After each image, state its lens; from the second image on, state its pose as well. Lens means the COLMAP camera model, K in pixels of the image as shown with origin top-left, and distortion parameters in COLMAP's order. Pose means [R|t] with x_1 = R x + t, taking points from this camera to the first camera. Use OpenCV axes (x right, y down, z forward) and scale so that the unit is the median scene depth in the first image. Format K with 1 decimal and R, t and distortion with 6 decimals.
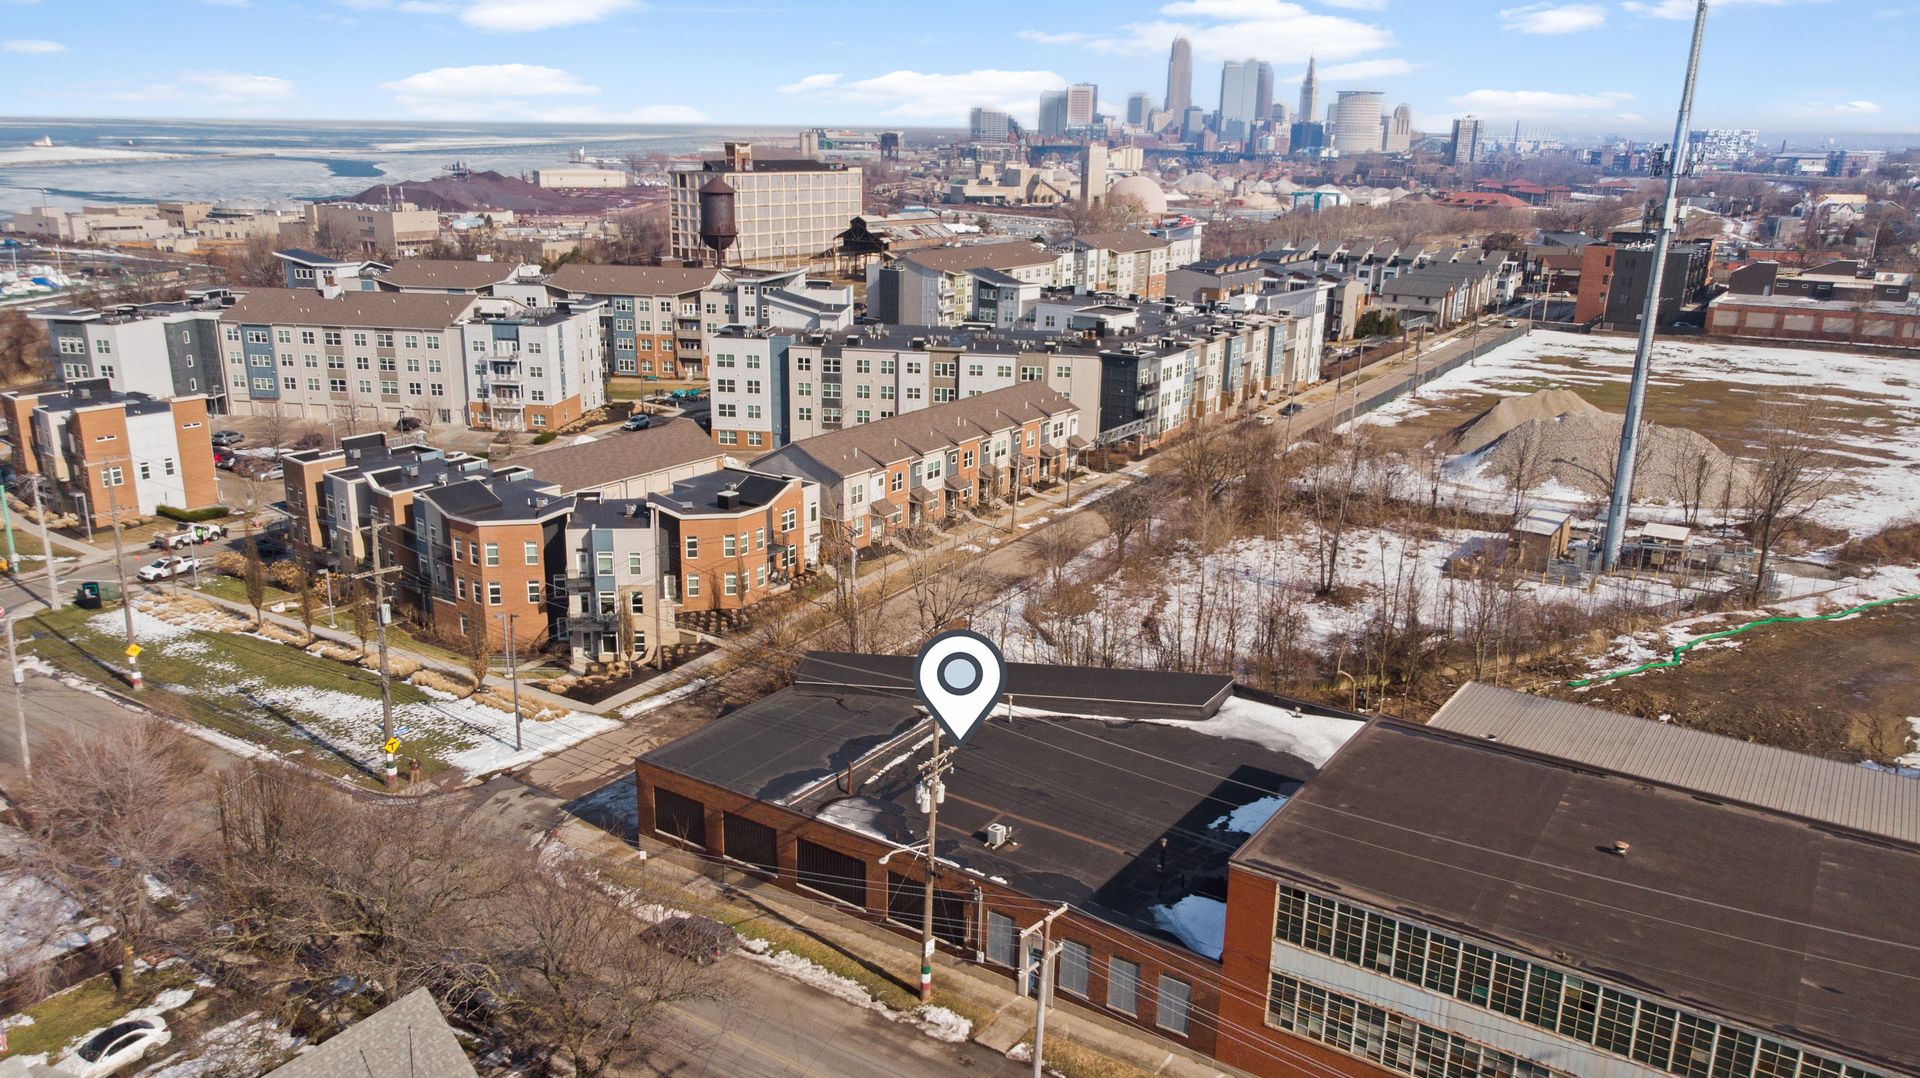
lens RADIAL K [[1406.6, 0, 958.9], [0, 1406.6, 537.4], [0, 0, 1]] dist [0.028288, 0.010050]
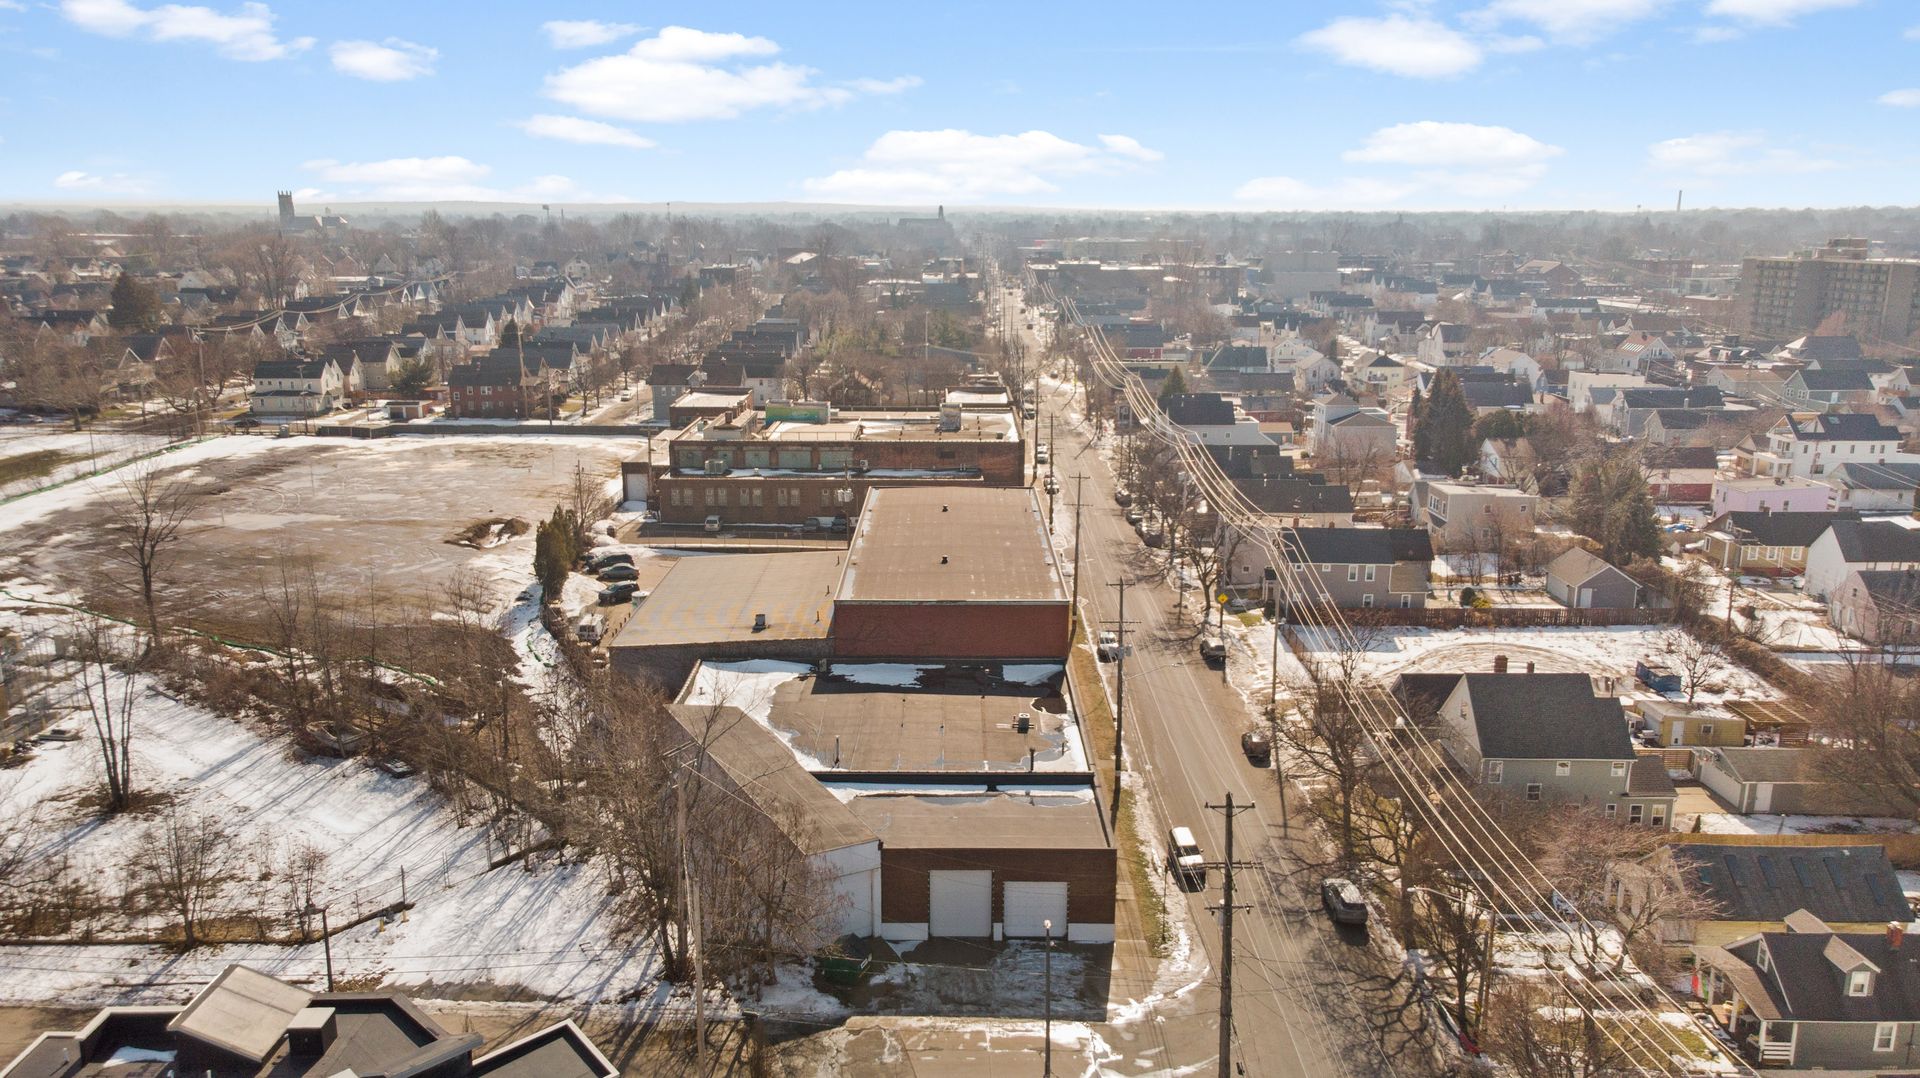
lens RADIAL K [[1410.2, 0, 959.0], [0, 1410.2, 536.1], [0, 0, 1]] dist [0.022912, 0.015725]
pose [[-0.556138, -0.202728, 0.805985, -0.408302], [0.215575, 0.901411, 0.375480, -0.197610], [-0.802644, 0.382569, -0.457606, 0.637496]]
